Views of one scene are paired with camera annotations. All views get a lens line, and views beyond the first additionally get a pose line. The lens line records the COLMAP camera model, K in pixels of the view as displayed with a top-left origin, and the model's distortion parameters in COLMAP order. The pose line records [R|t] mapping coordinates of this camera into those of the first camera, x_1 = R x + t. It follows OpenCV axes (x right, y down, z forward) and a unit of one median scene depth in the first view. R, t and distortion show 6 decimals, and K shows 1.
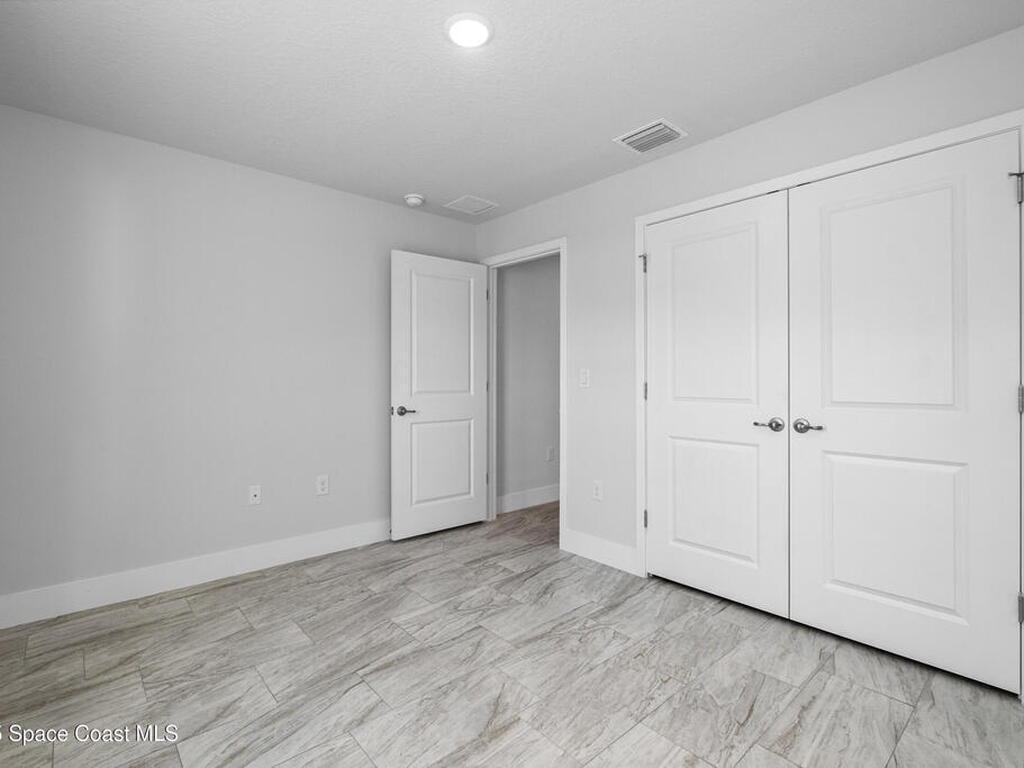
lens RADIAL K [[502.6, 0, 503.3], [0, 502.6, 375.2], [0, 0, 1]] dist [0.000134, -0.001332]
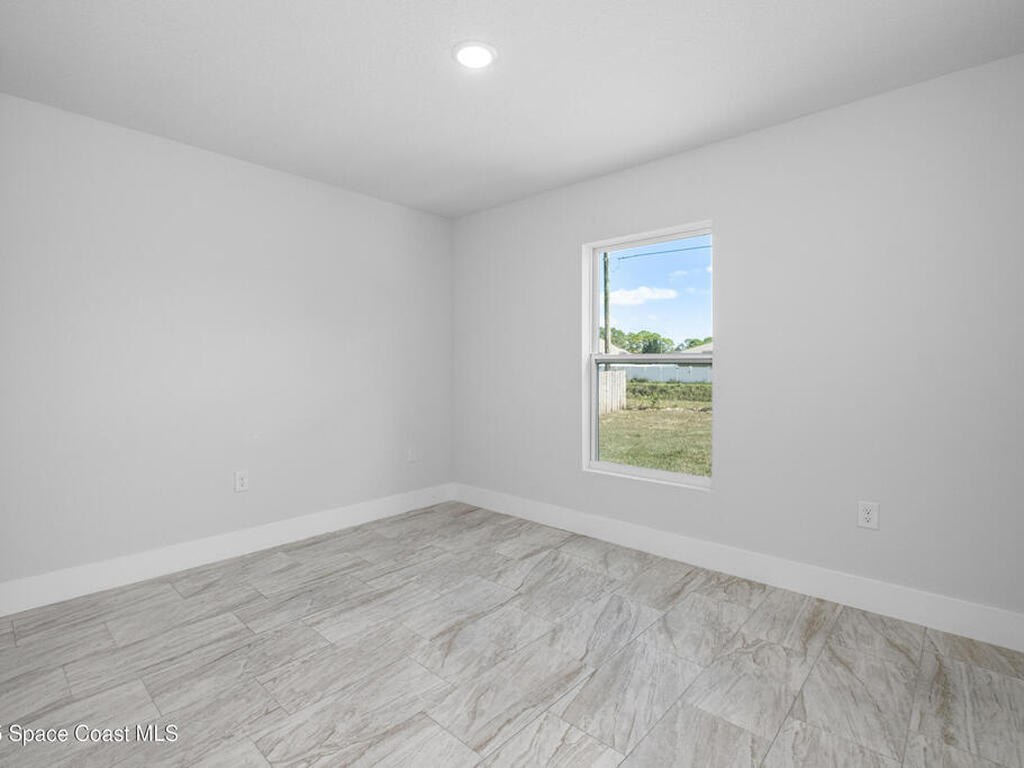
lens RADIAL K [[502.6, 0, 503.3], [0, 502.6, 375.2], [0, 0, 1]] dist [0.000134, -0.001332]
pose [[-0.994669, 0.000161, -0.103121, -0.016841], [-0.001622, 0.999851, 0.017208, 0.009443], [0.103108, 0.017284, -0.994520, 1.959420]]
